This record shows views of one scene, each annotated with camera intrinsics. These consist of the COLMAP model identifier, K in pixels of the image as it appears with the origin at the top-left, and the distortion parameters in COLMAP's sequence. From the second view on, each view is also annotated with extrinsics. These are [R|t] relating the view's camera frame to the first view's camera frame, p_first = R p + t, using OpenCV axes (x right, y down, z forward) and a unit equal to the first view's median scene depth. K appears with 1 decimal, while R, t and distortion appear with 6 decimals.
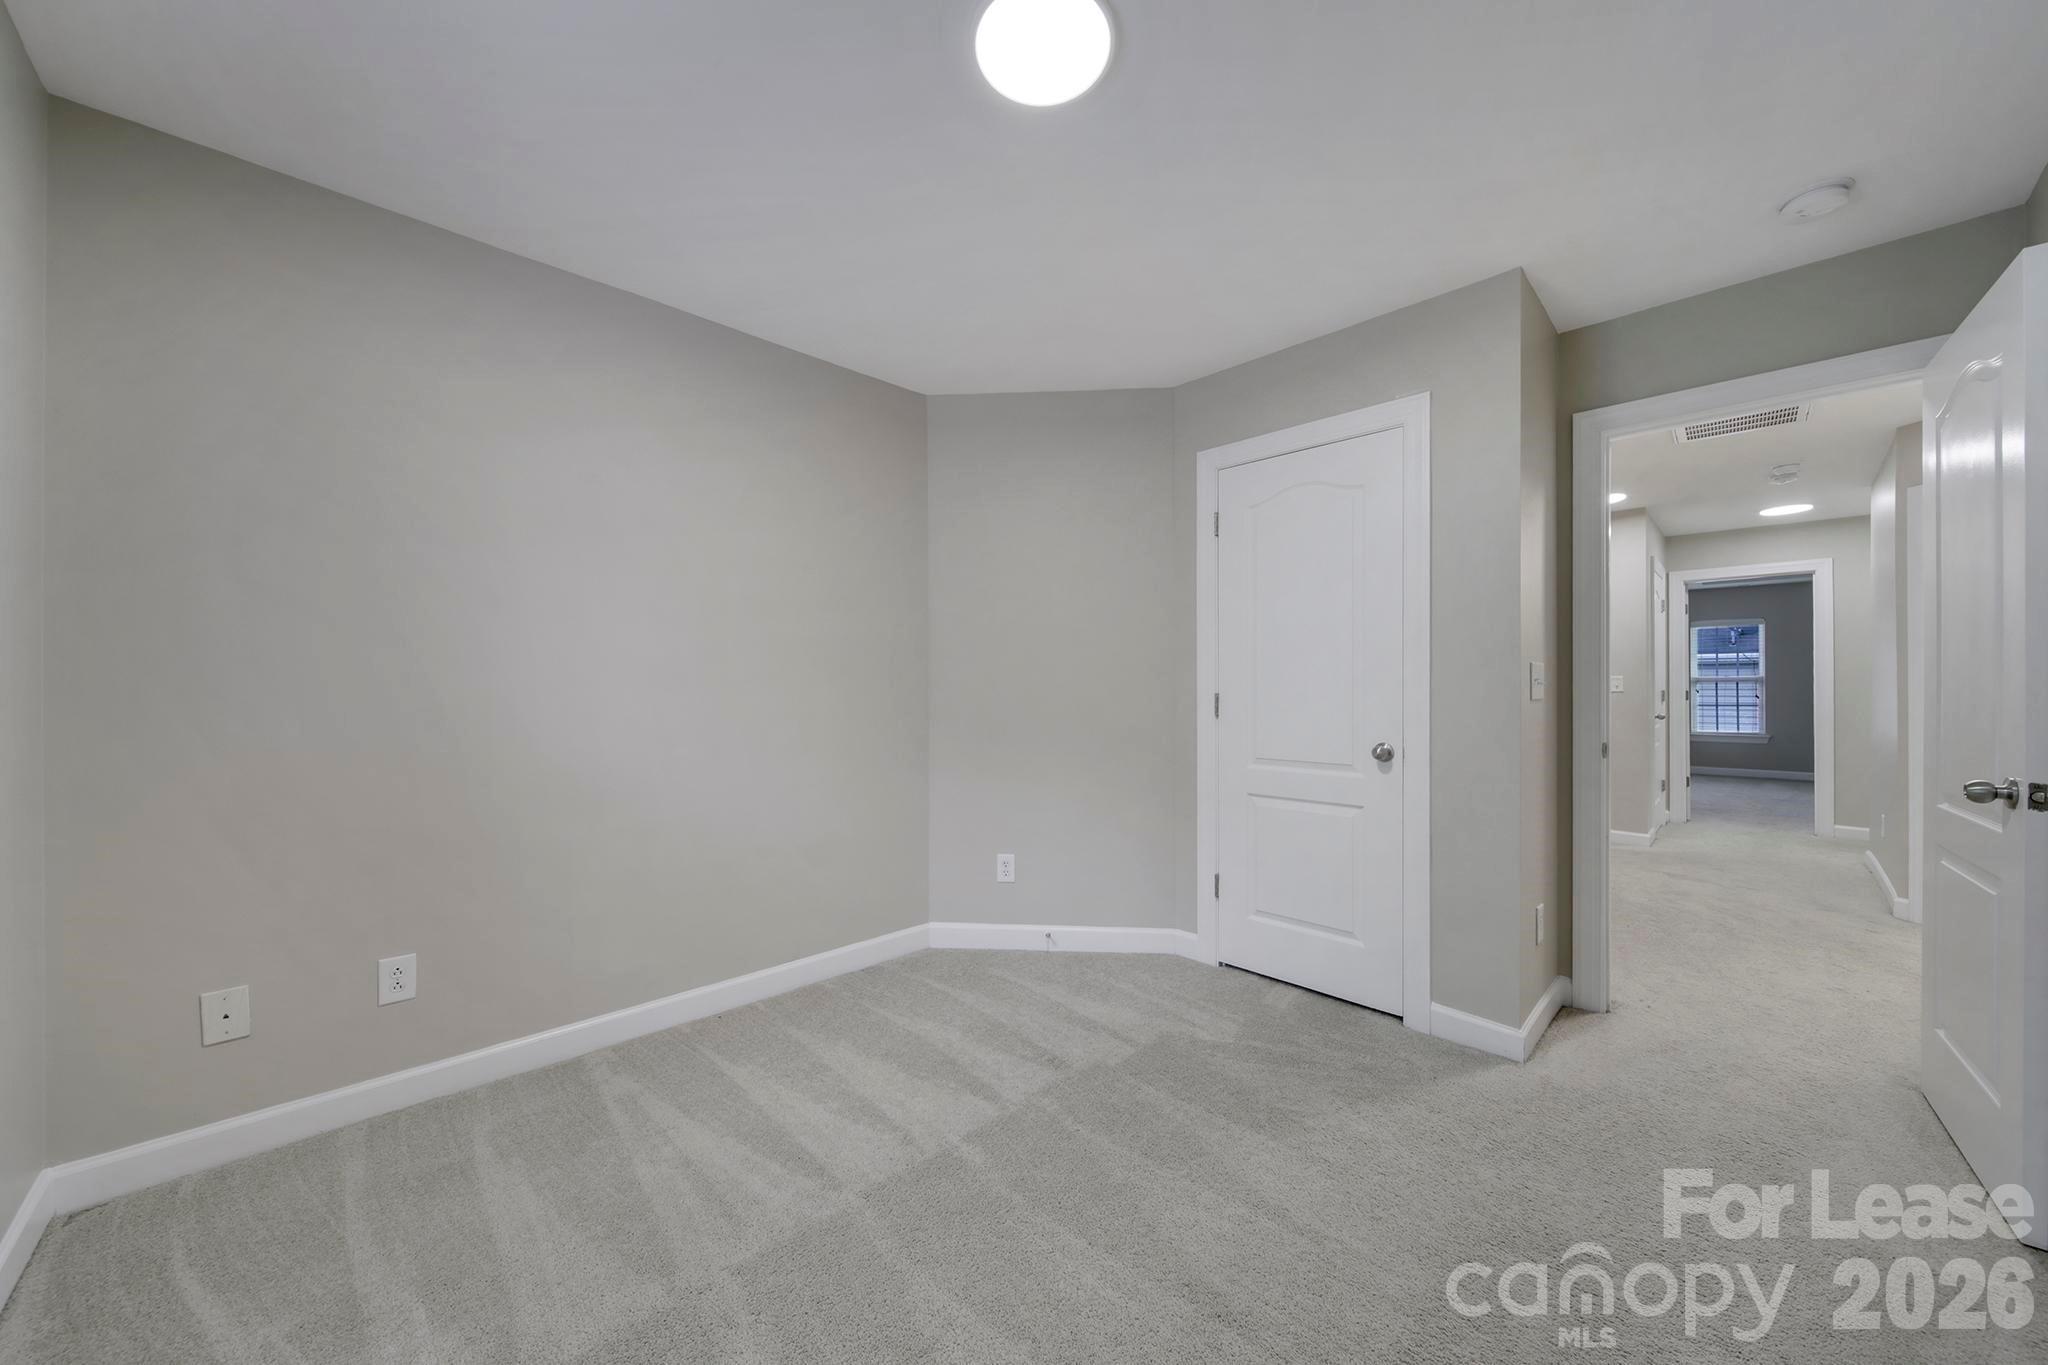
lens RADIAL K [[723.1, 0, 1028.4], [0, 723.1, 683.6], [0, 0, 1]] dist [-0.000943, -0.000039]
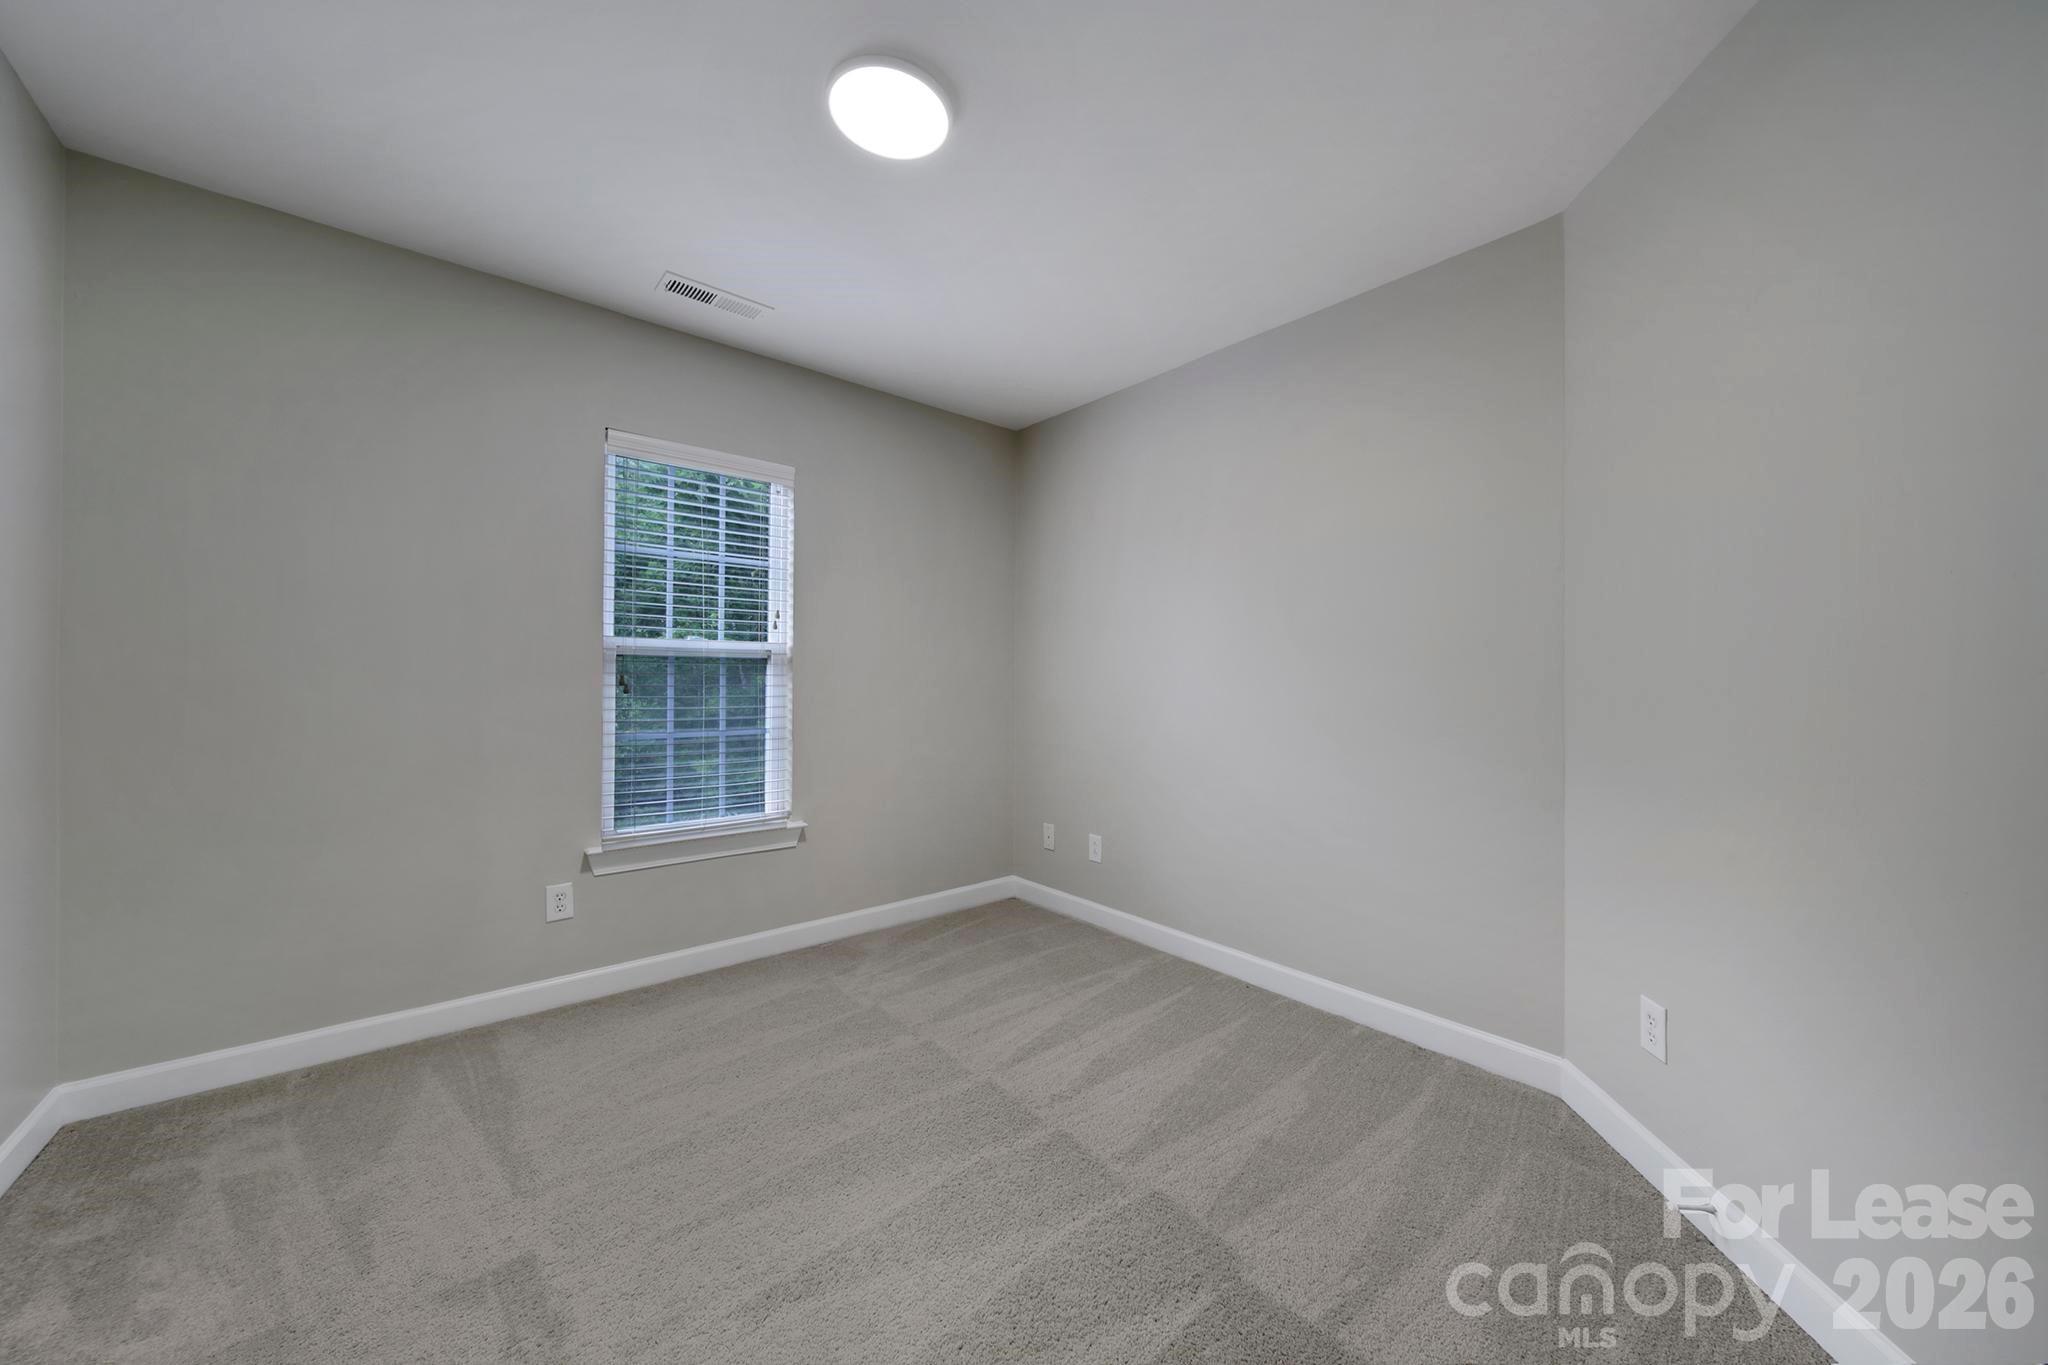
lens RADIAL K [[723.1, 0, 1028.6], [0, 723.1, 679.6], [0, 0, 1]] dist [-0.000943, -0.000039]
pose [[-0.064781, -0.001482, -0.997898, 0.818148], [-0.001685, 0.999998, -0.001375, 0.014166], [0.997898, 0.001592, -0.064784, 0.930850]]
